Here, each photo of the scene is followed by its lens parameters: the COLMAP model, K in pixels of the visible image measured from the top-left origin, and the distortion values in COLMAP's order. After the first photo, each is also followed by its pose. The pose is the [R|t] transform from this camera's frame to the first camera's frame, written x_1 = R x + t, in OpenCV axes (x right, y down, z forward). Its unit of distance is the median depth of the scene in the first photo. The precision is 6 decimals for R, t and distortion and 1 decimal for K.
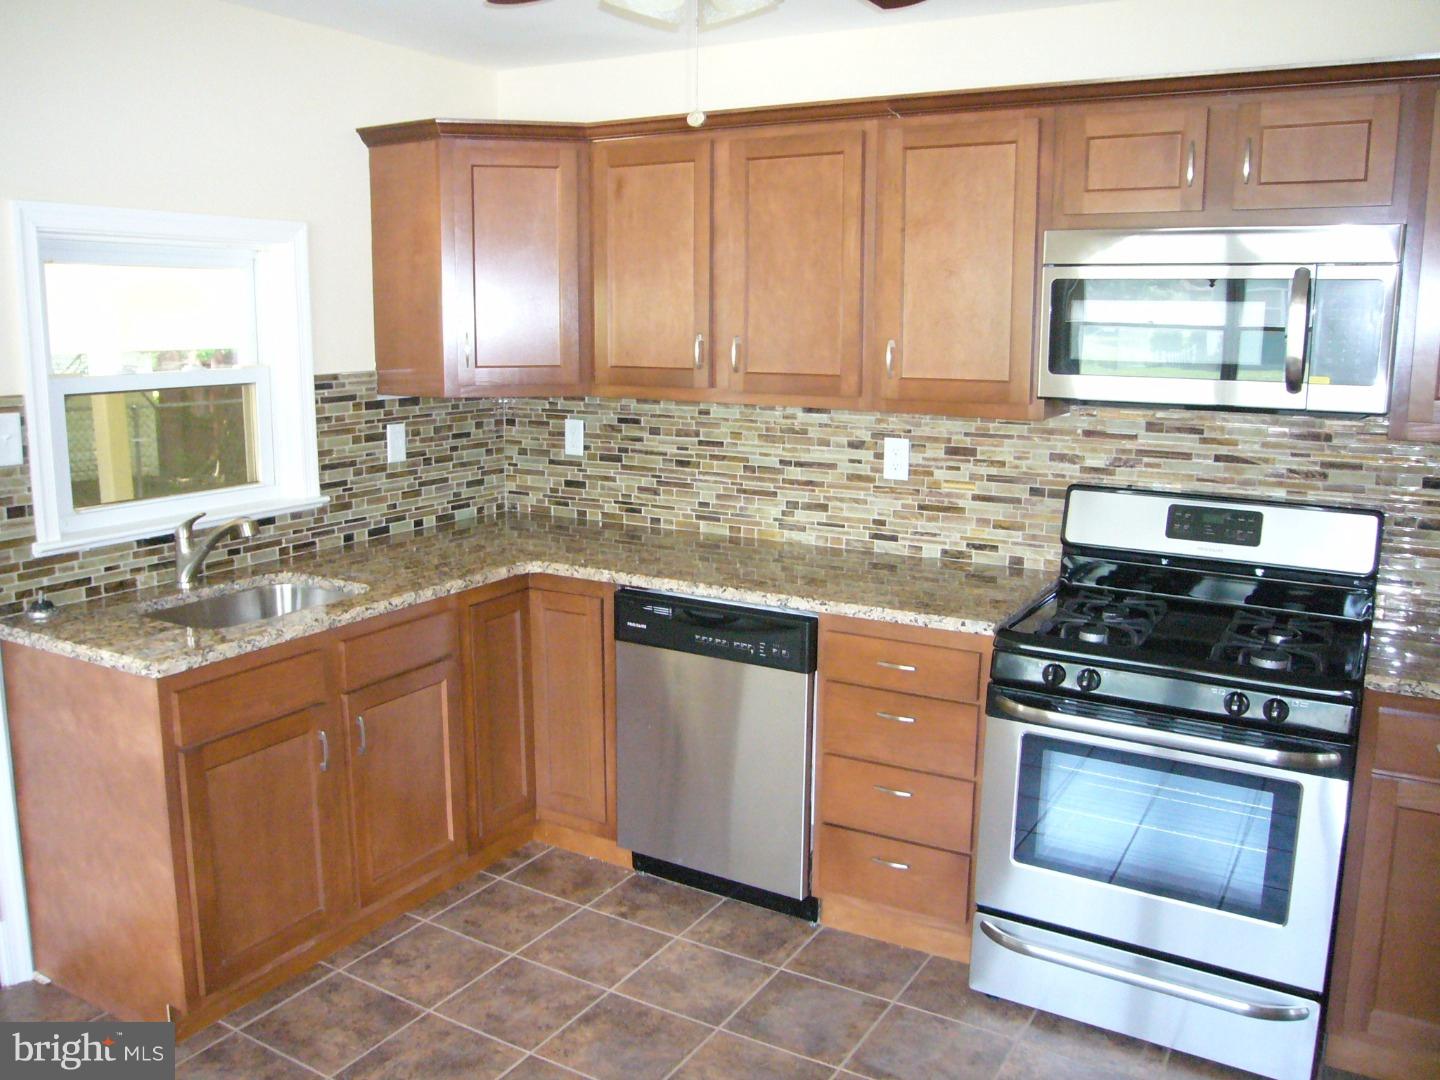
lens RADIAL K [[1193.5, 0, 706.4], [0, 1193.5, 514.8], [0, 0, 1]] dist [-0.127154, 0.104661]
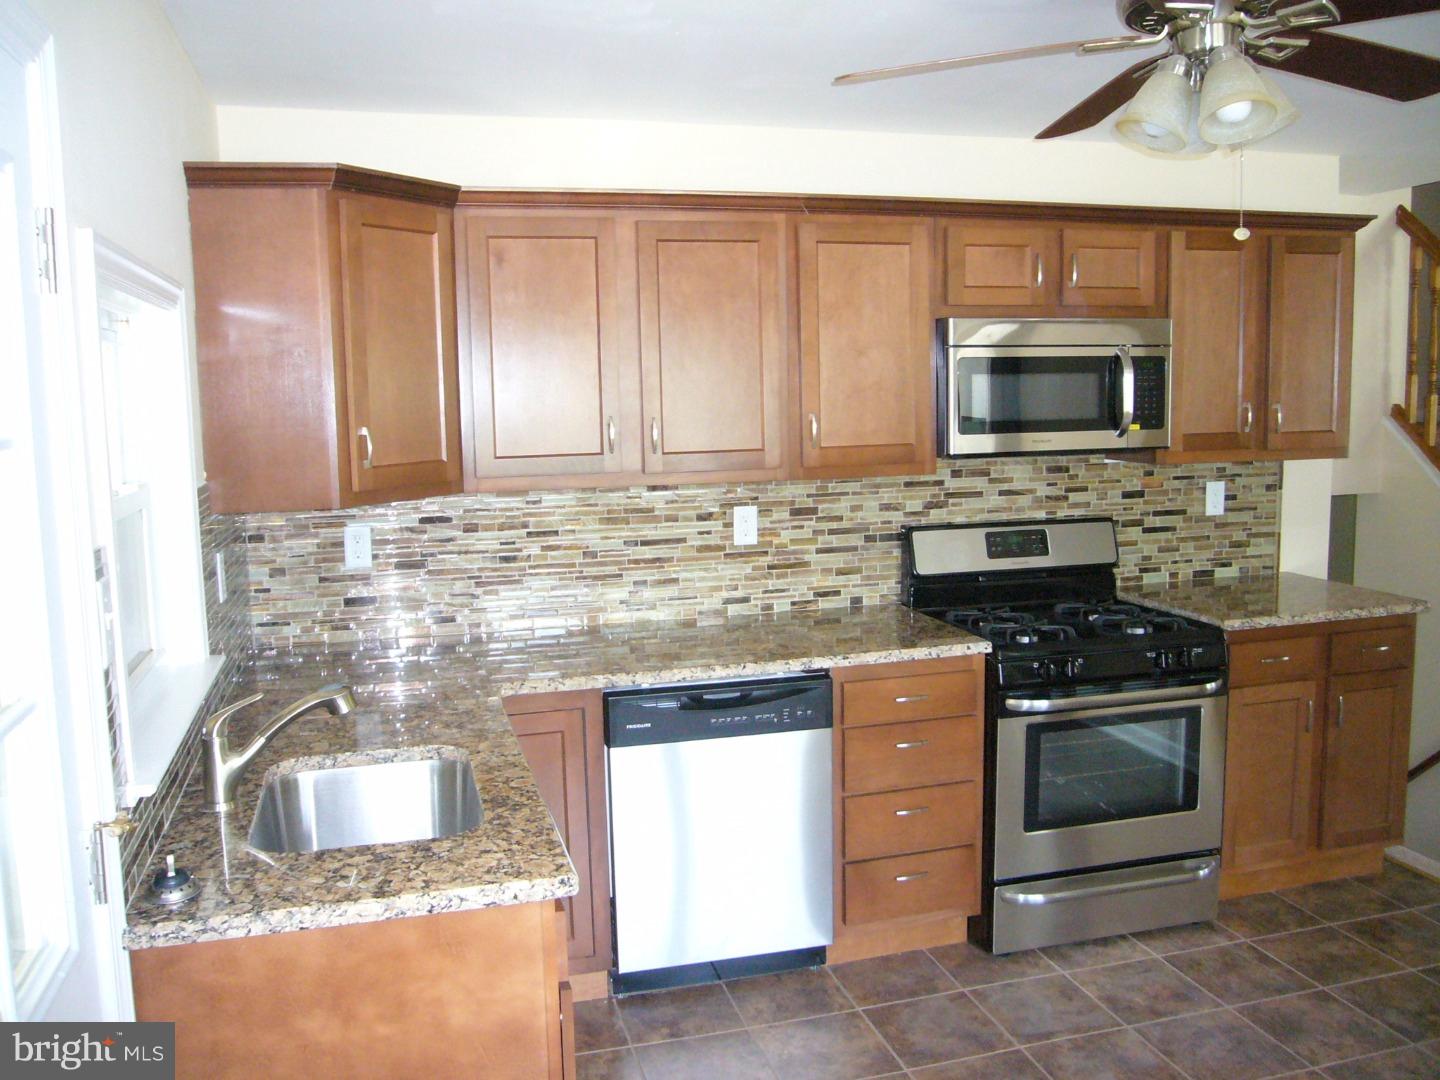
lens RADIAL K [[1193.5, 0, 713.3], [0, 1193.5, 515.5], [0, 0, 1]] dist [-0.127154, 0.104661]
pose [[0.694613, -0.096749, 0.712848, -0.662253], [0.143329, 0.989661, -0.005344, -0.057471], [-0.704960, 0.105884, 0.701298, 0.282475]]
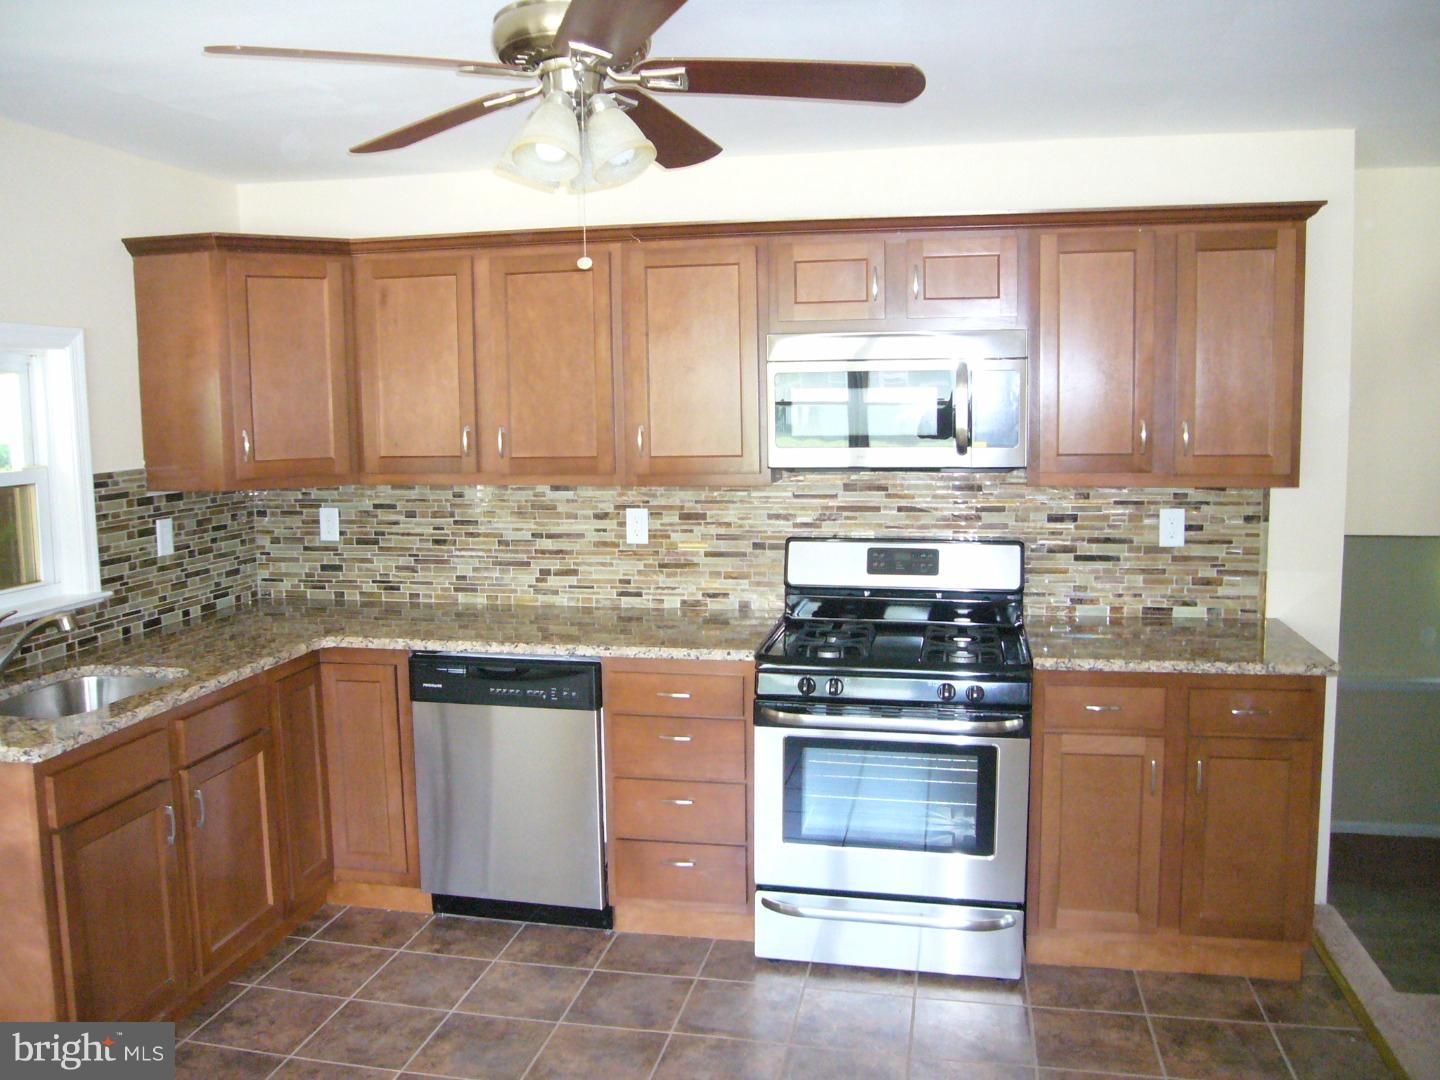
lens RADIAL K [[1193.5, 0, 708.8], [0, 1193.5, 515.3], [0, 0, 1]] dist [-0.127154, 0.104661]
pose [[0.944743, -0.050786, 0.323855, -0.163341], [0.073101, 0.995688, -0.057110, 0.015711], [-0.319558, 0.077629, 0.944381, -0.141365]]
